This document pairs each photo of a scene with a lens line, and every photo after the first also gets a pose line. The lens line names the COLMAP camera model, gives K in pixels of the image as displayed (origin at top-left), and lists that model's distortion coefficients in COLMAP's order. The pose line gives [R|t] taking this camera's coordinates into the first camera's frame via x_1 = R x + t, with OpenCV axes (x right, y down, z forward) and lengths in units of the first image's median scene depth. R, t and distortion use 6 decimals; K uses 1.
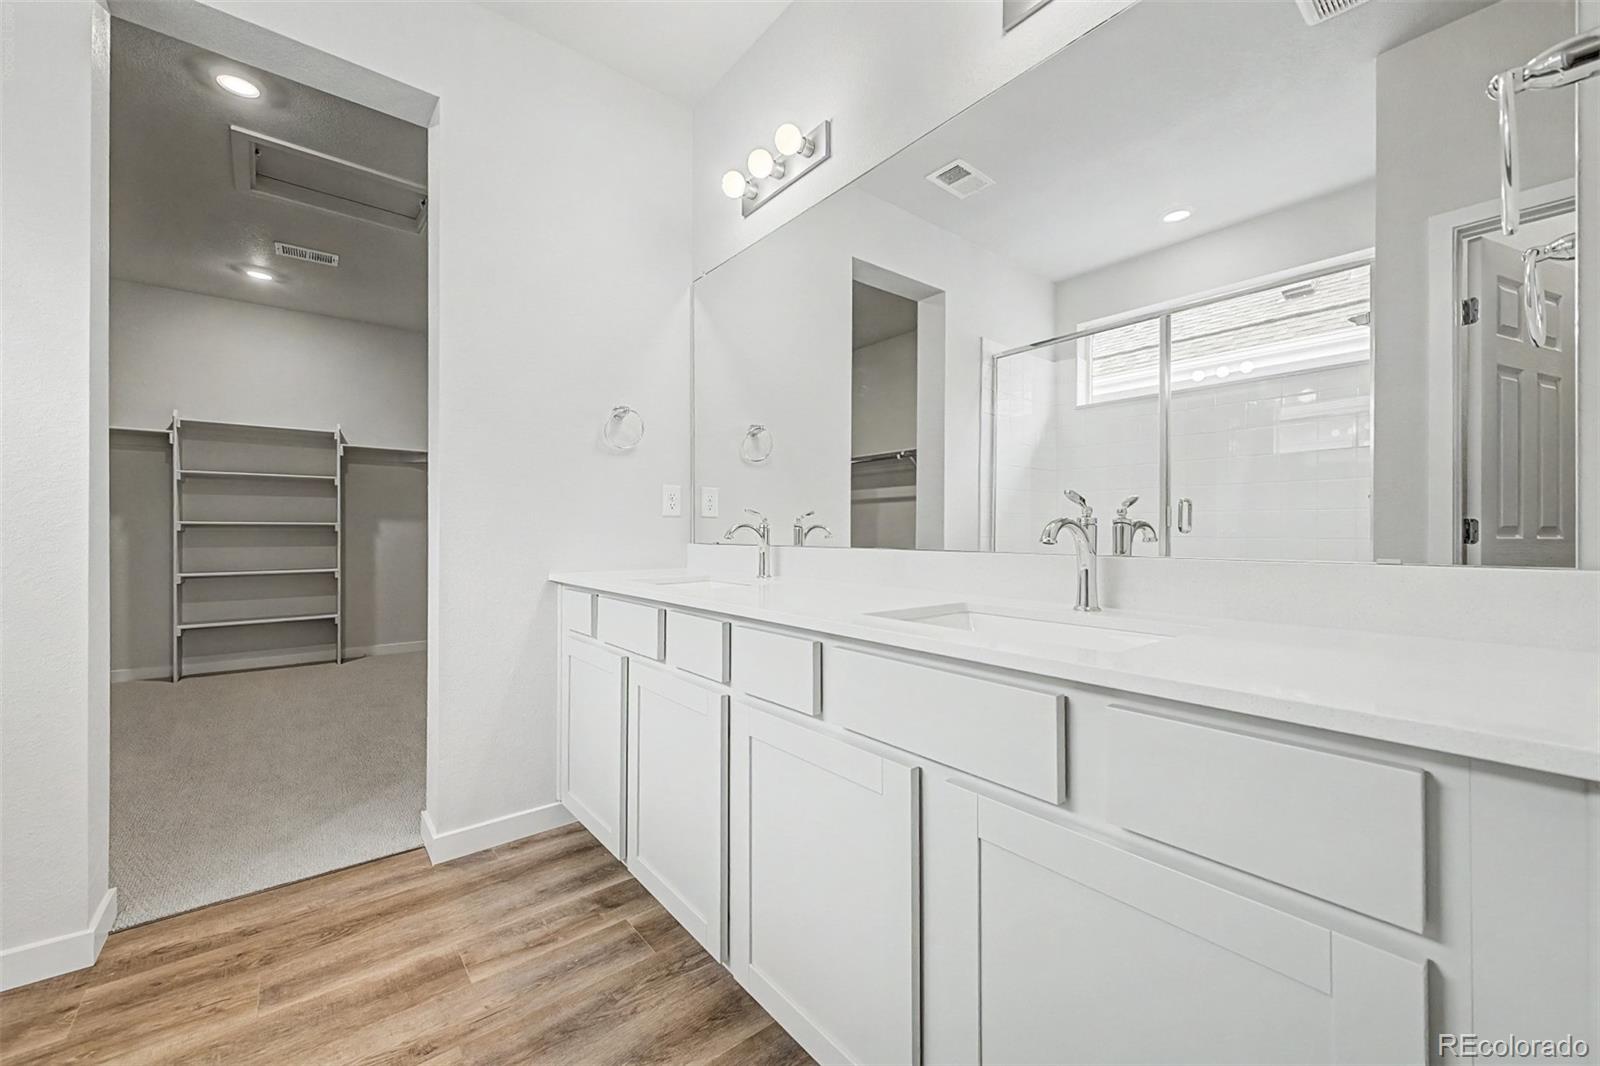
lens RADIAL K [[628.3, 0, 800.9], [0, 628.3, 539.0], [0, 0, 1]] dist [0.016540, -0.005149]
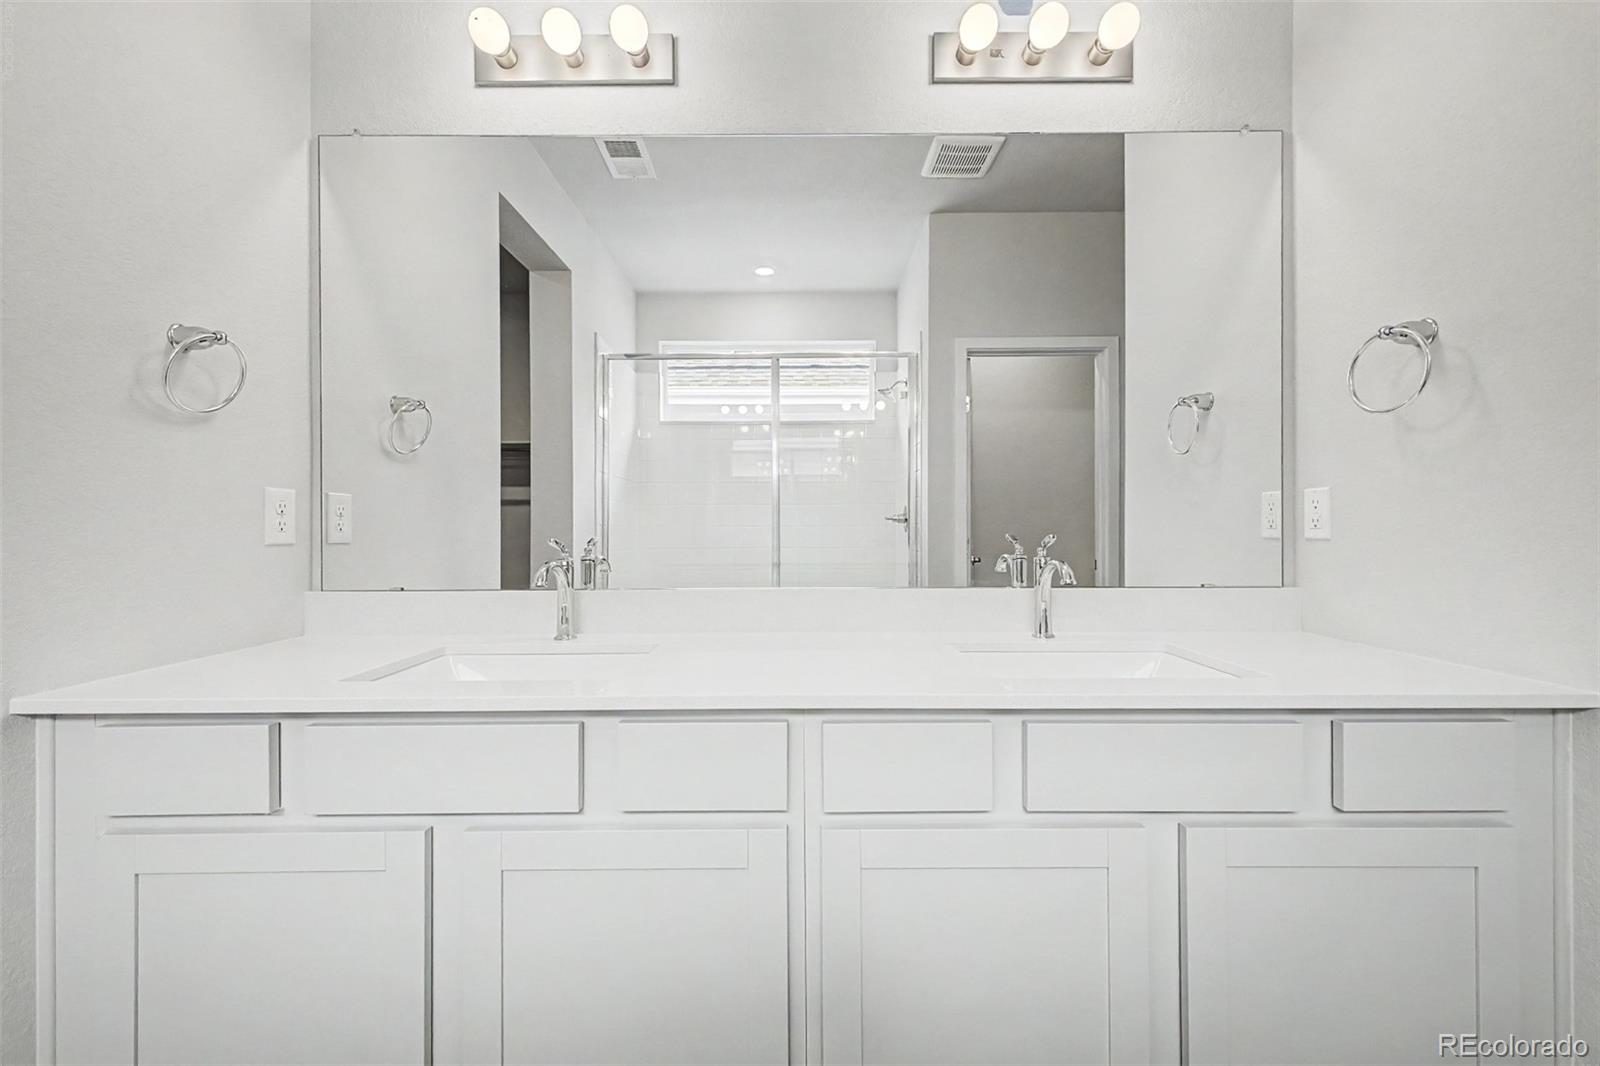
lens RADIAL K [[604.1, 0, 806.9], [0, 604.1, 526.3], [0, 0, 1]] dist [0.003132, 0.000185]
pose [[0.628384, -0.012274, 0.777807, -0.452473], [0.014907, 0.999882, 0.003735, -0.065797], [-0.777761, 0.009248, 0.628492, 0.429451]]
